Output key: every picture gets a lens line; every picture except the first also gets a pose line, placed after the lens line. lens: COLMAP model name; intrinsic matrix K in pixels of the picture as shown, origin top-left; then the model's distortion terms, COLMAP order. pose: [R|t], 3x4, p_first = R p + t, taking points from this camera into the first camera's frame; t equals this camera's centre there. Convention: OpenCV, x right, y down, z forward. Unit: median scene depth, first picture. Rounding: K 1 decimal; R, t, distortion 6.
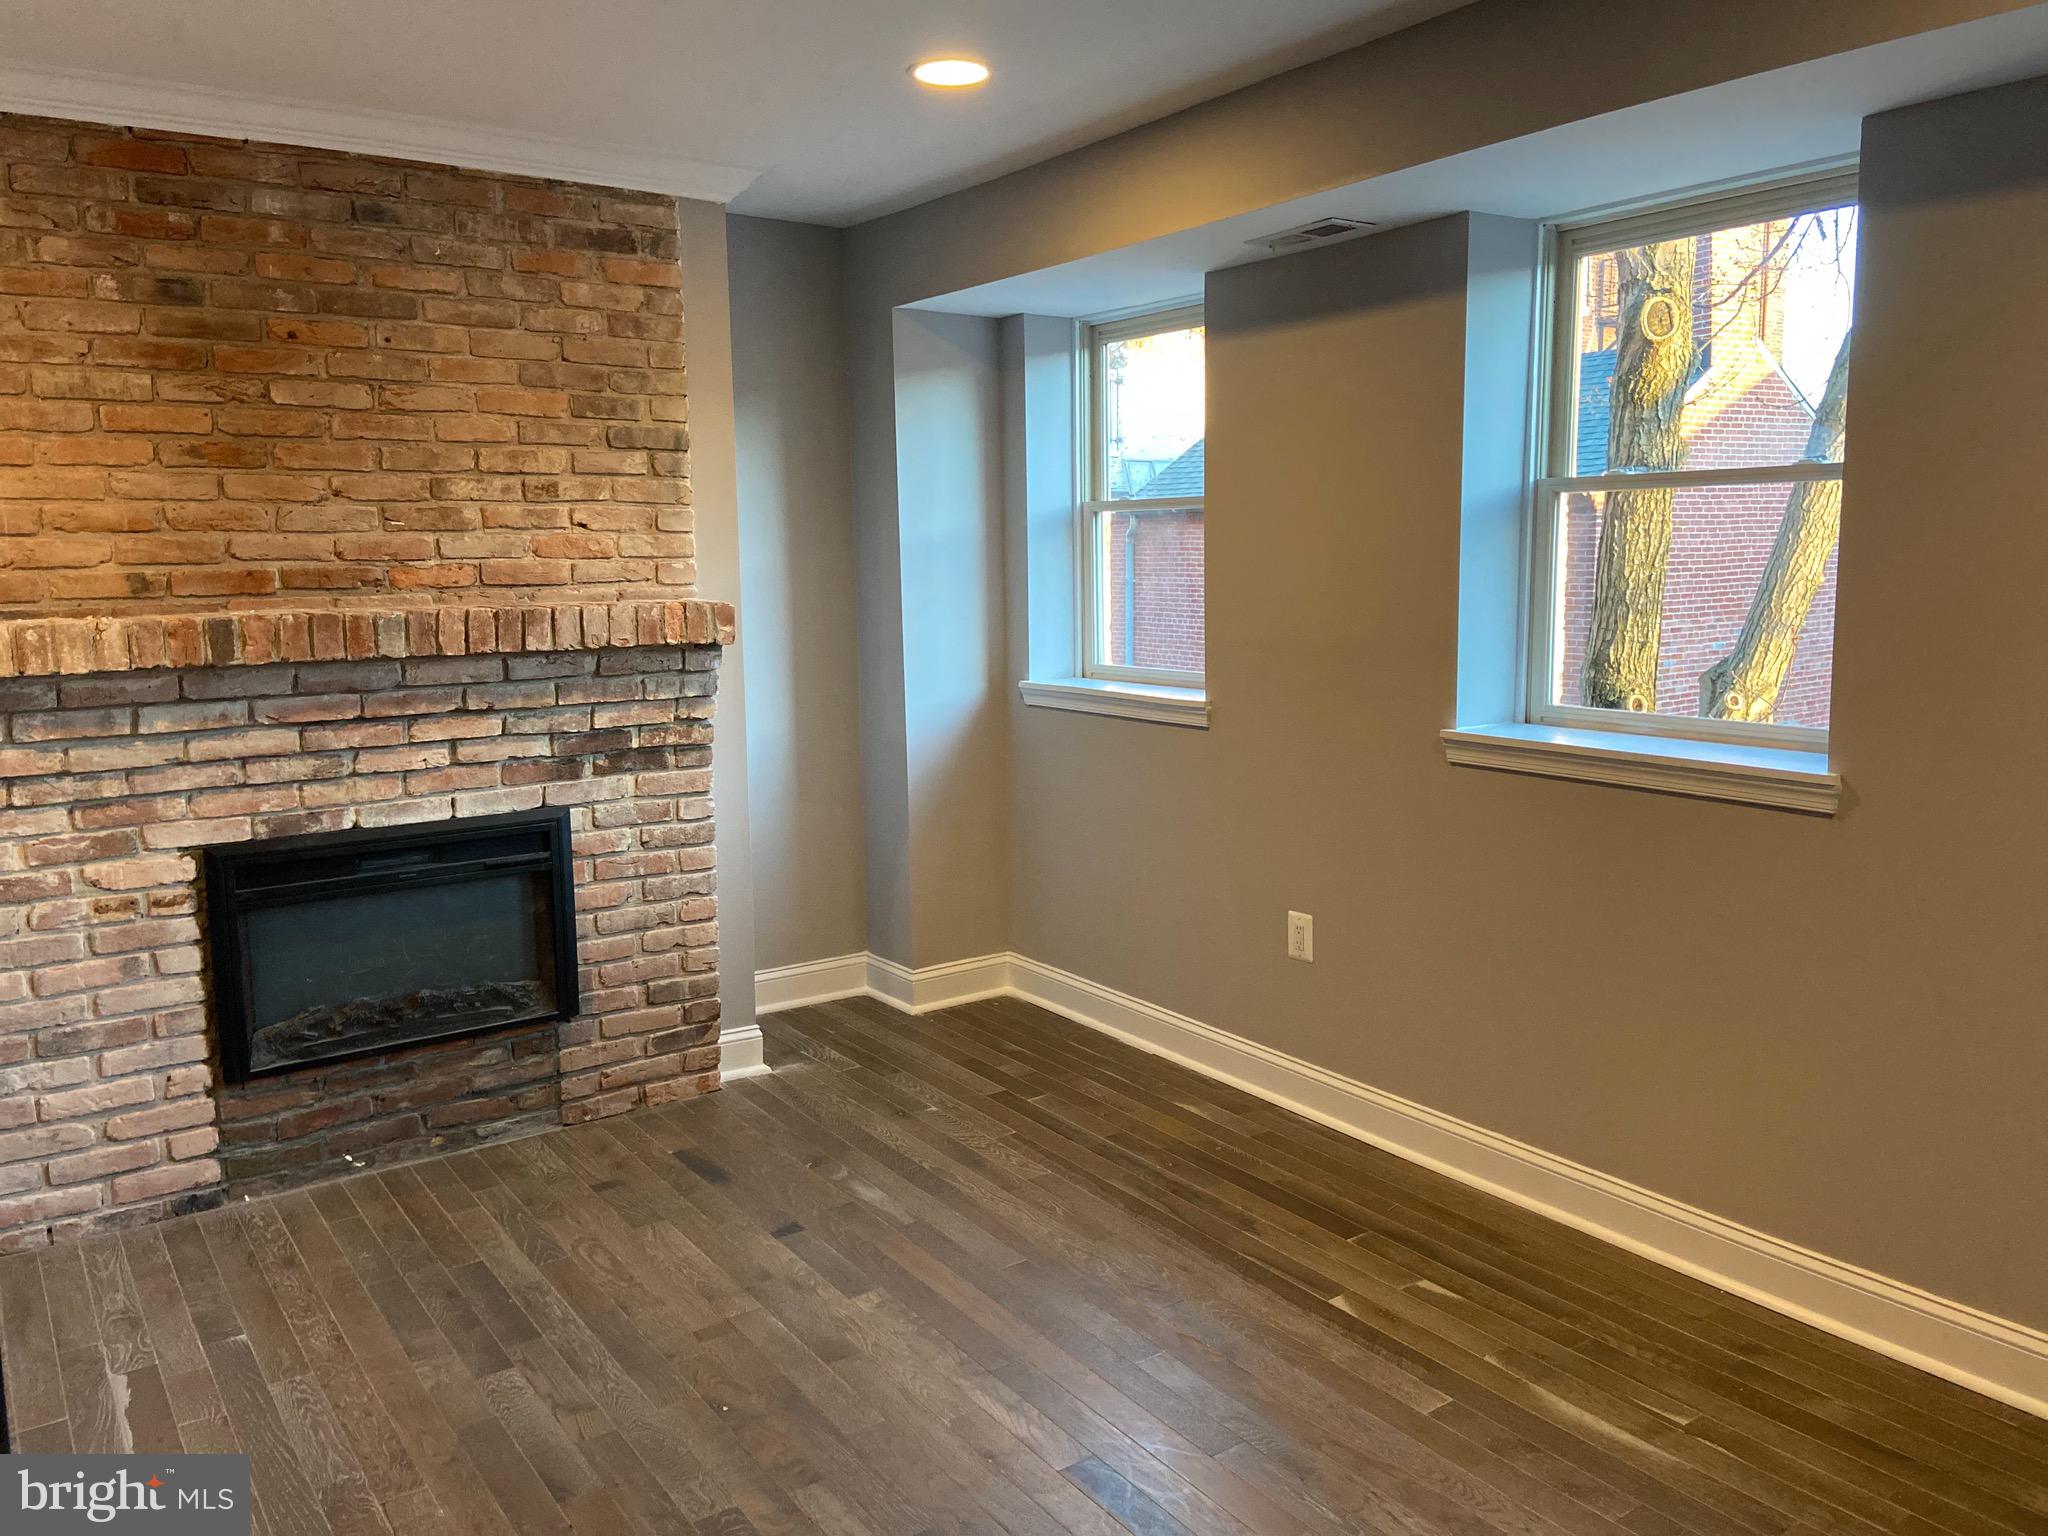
lens RADIAL K [[1524.9, 0, 1027.0], [0, 1524.9, 740.1], [0, 0, 1]] dist [0.113922, -0.142052]
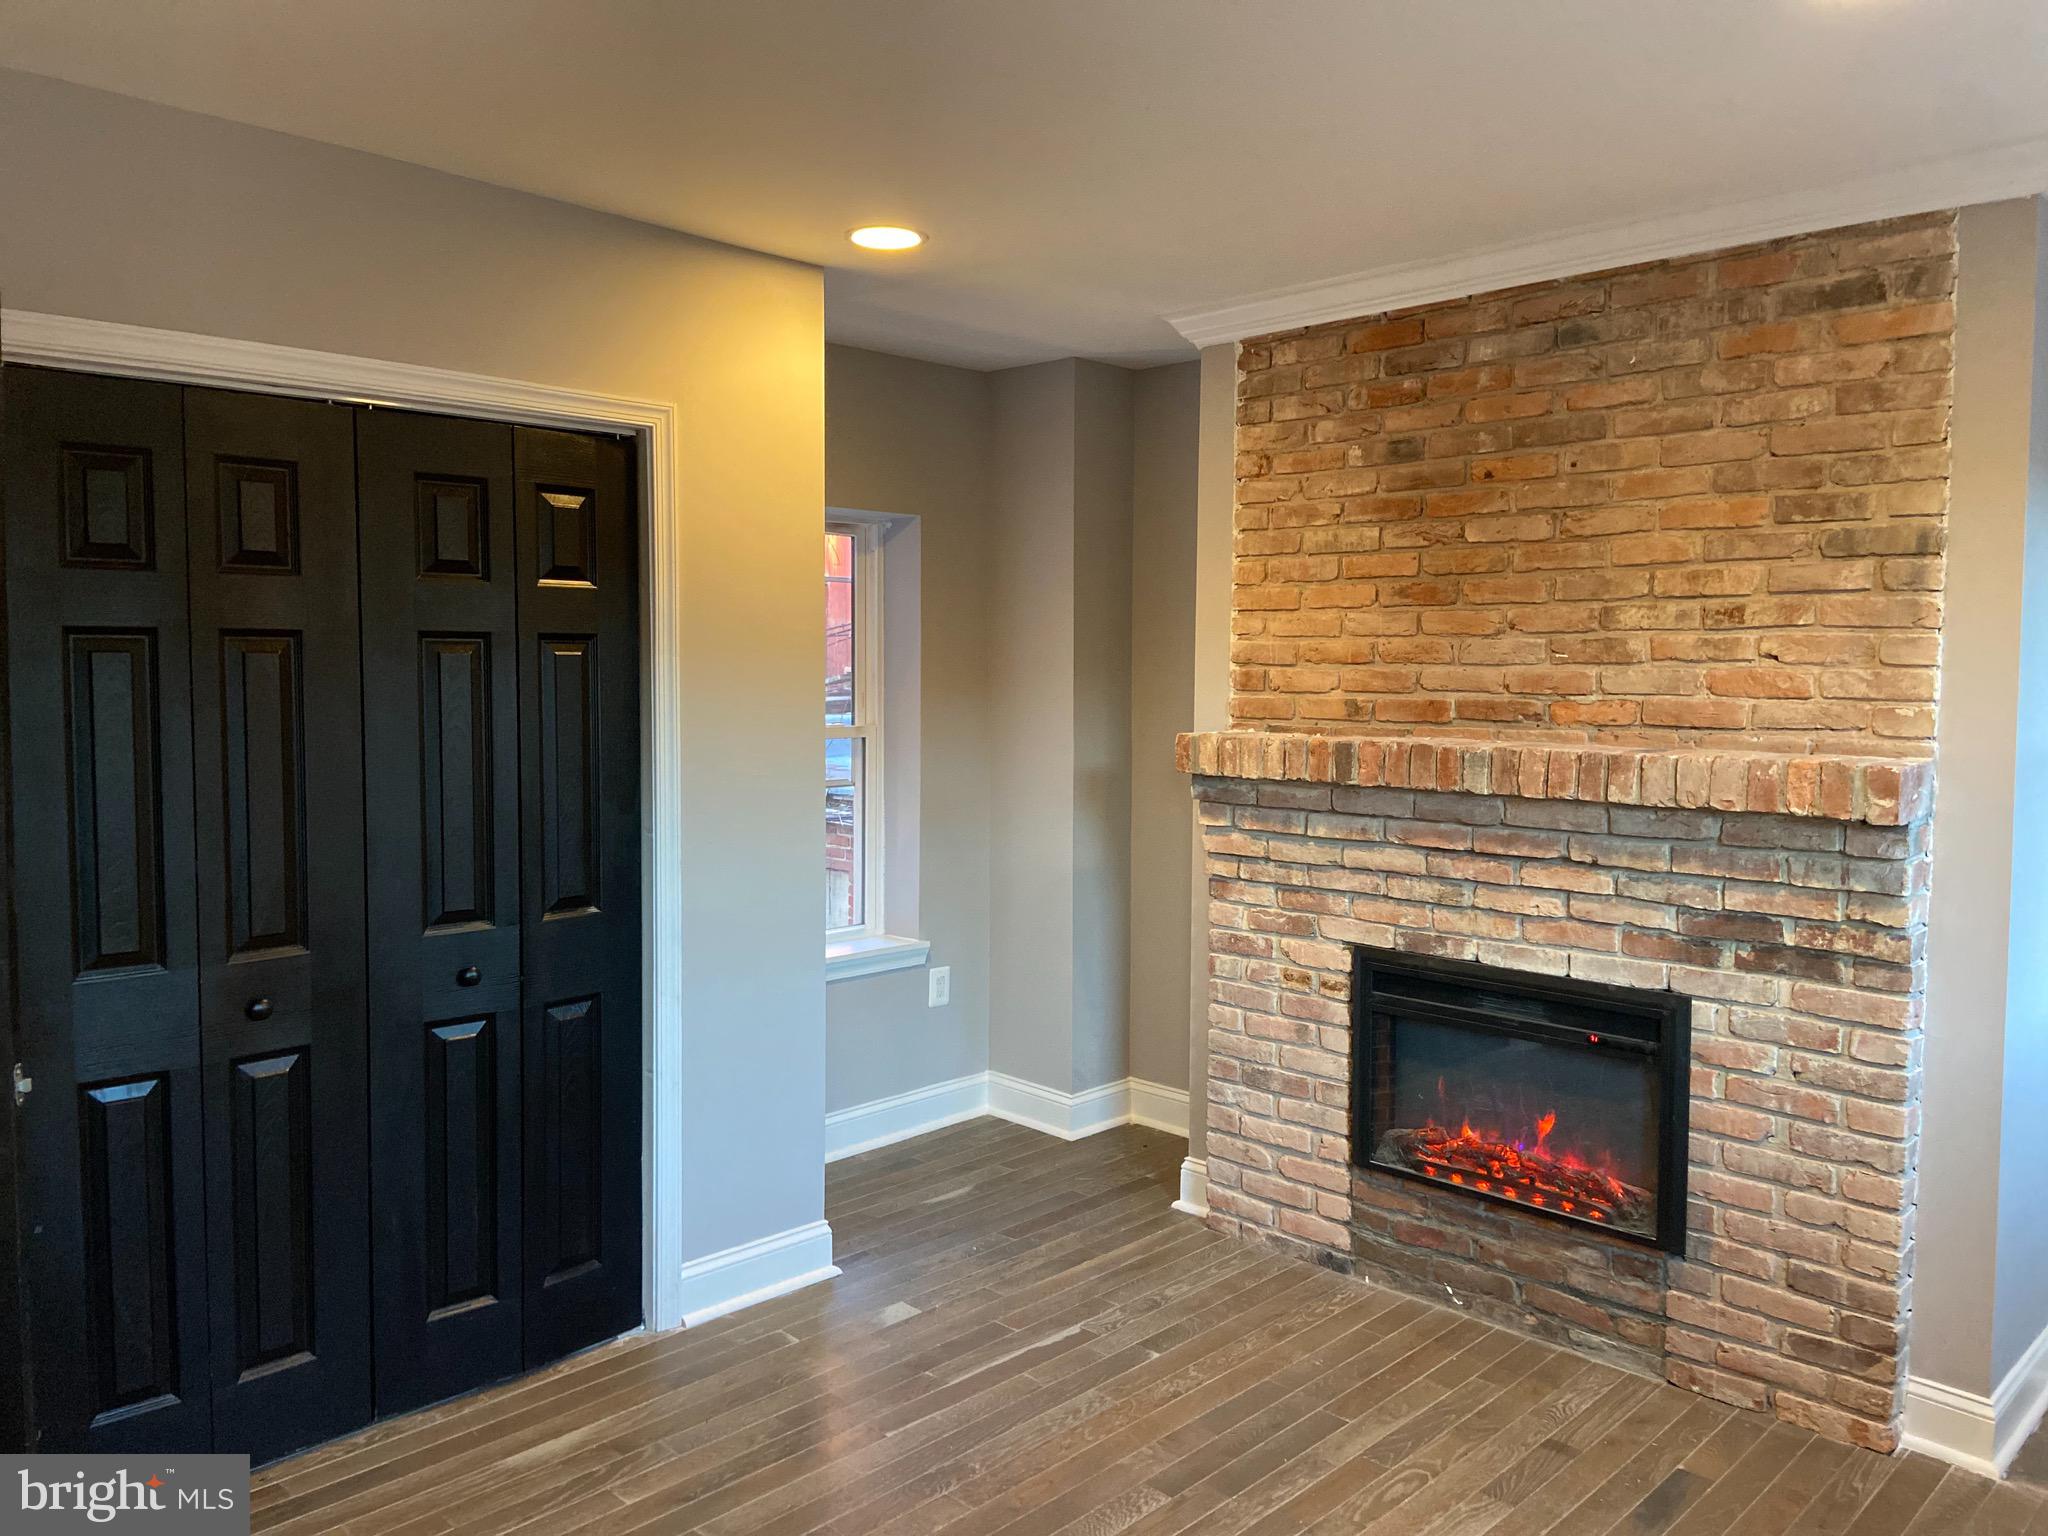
lens RADIAL K [[1524.9, 0, 1022.6], [0, 1524.9, 753.9], [0, 0, 1]] dist [0.113922, -0.142052]
pose [[0.182707, 0.073081, -0.980448, 0.471390], [-0.131540, 0.990085, 0.049287, -0.085260], [0.974328, 0.119963, 0.190508, 0.516272]]
